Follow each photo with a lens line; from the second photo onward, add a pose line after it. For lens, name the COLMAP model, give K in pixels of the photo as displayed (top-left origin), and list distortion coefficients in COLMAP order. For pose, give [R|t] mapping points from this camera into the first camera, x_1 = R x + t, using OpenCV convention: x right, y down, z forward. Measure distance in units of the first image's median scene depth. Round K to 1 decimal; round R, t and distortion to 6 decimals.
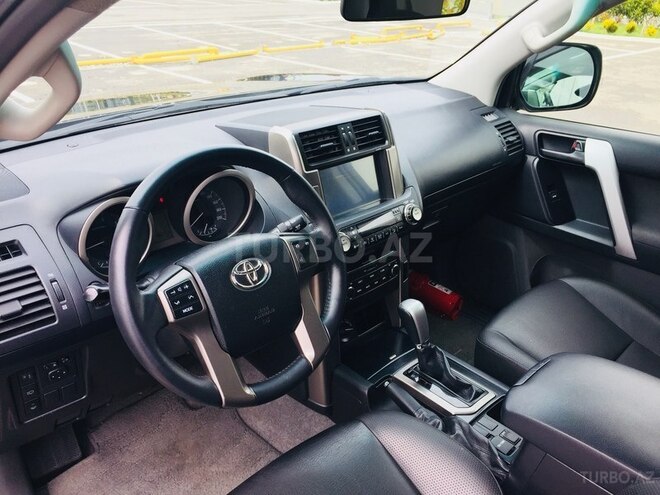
lens RADIAL K [[563.5, 0, 330.0], [0, 563.5, 247.5], [0, 0, 1]] dist [0.075854, -0.087932]
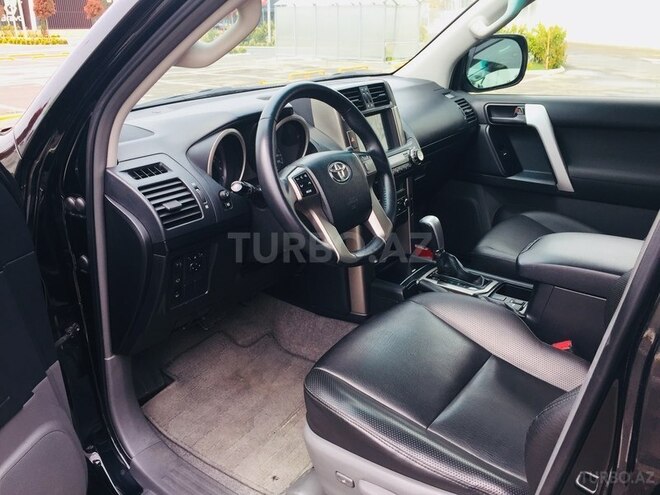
lens RADIAL K [[563.5, 0, 330.0], [0, 563.5, 247.5], [0, 0, 1]] dist [0.075854, -0.087932]
pose [[0.983903, -0.096965, 0.150109, -0.256873], [0.108763, 0.991422, -0.072478, 0.214896], [-0.141794, 0.087637, 0.986009, -0.219729]]
